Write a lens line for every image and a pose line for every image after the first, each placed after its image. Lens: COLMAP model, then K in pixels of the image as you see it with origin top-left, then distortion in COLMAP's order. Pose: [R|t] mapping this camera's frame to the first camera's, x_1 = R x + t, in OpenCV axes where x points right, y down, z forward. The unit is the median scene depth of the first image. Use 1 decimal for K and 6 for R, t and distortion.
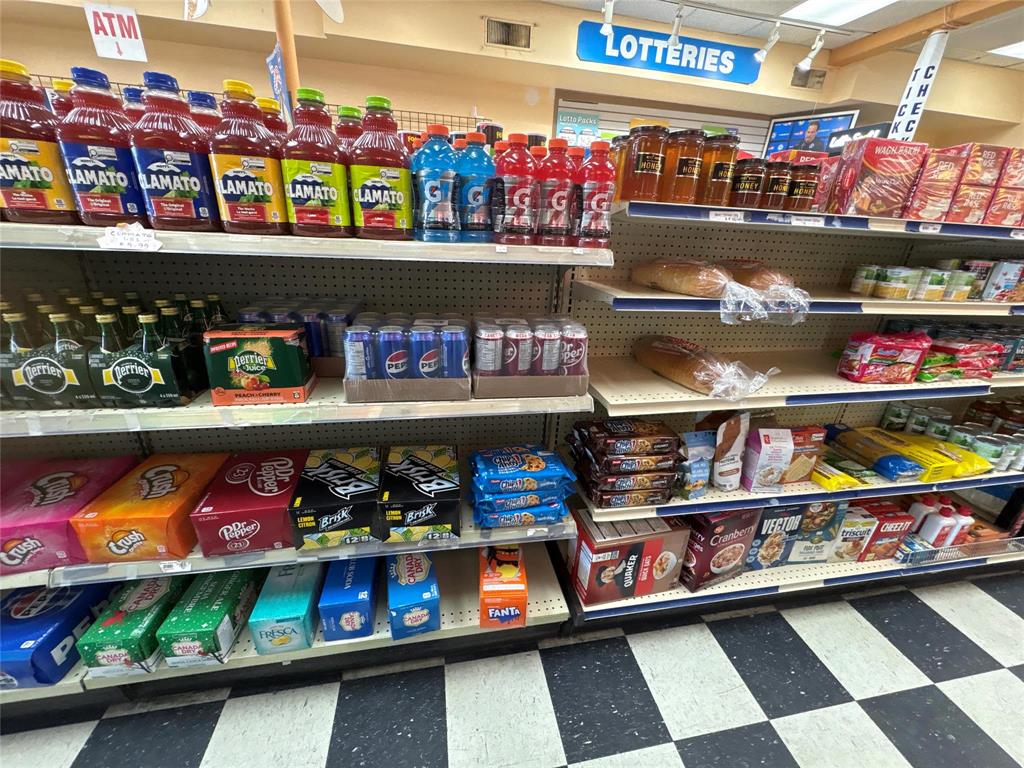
lens RADIAL K [[407.0, 0, 511.4], [0, 407.0, 383.3], [0, 0, 1]] dist [0.000371, -0.000011]
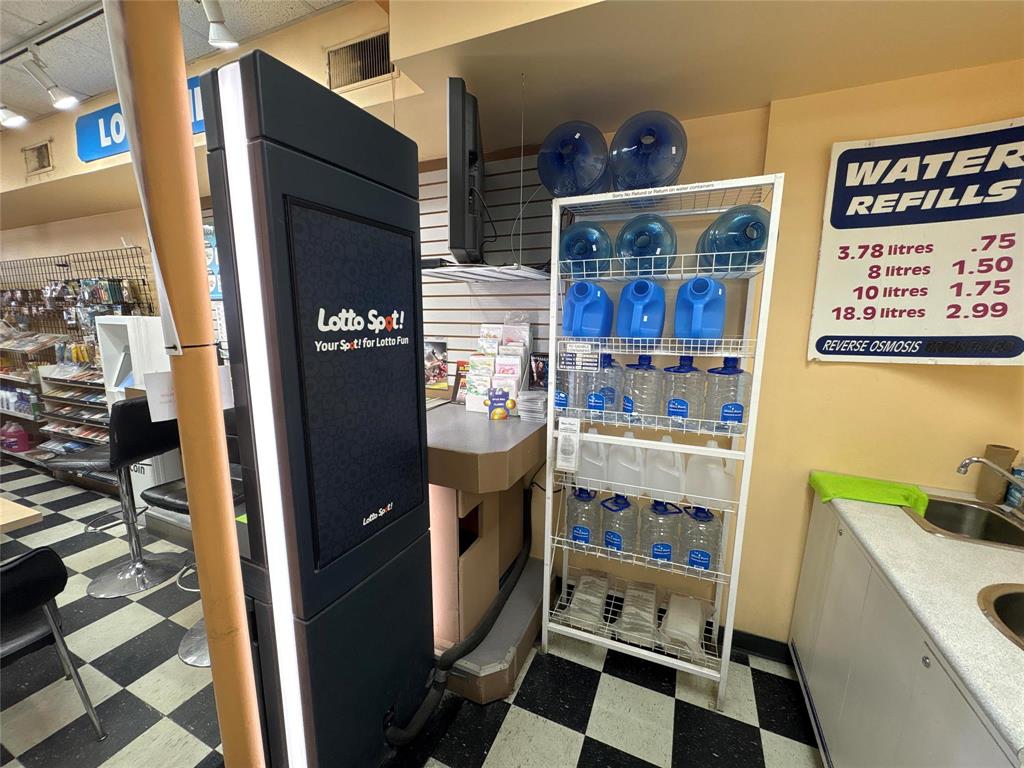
lens RADIAL K [[407.0, 0, 509.4], [0, 407.0, 384.1], [0, 0, 1]] dist [0.000371, -0.000011]
pose [[0.821146, 0.051730, -0.568369, 1.333284], [-0.194010, 0.961877, -0.192750, -0.429019], [0.536730, 0.268545, 0.799878, 0.979740]]
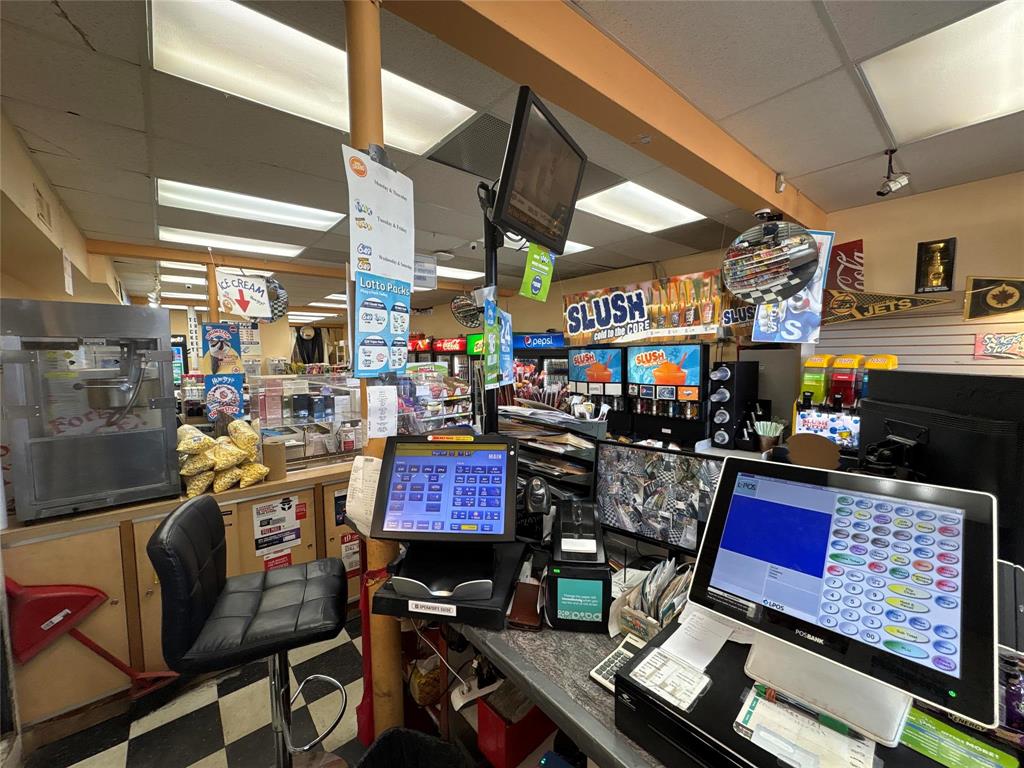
lens RADIAL K [[407.0, 0, 512.4], [0, 407.0, 384.7], [0, 0, 1]] dist [0.000371, -0.000011]
pose [[-0.492239, -0.110634, 0.863401, -2.173224], [0.327999, 0.895204, 0.301707, -0.490528], [-0.806299, 0.431707, -0.404366, 0.565879]]
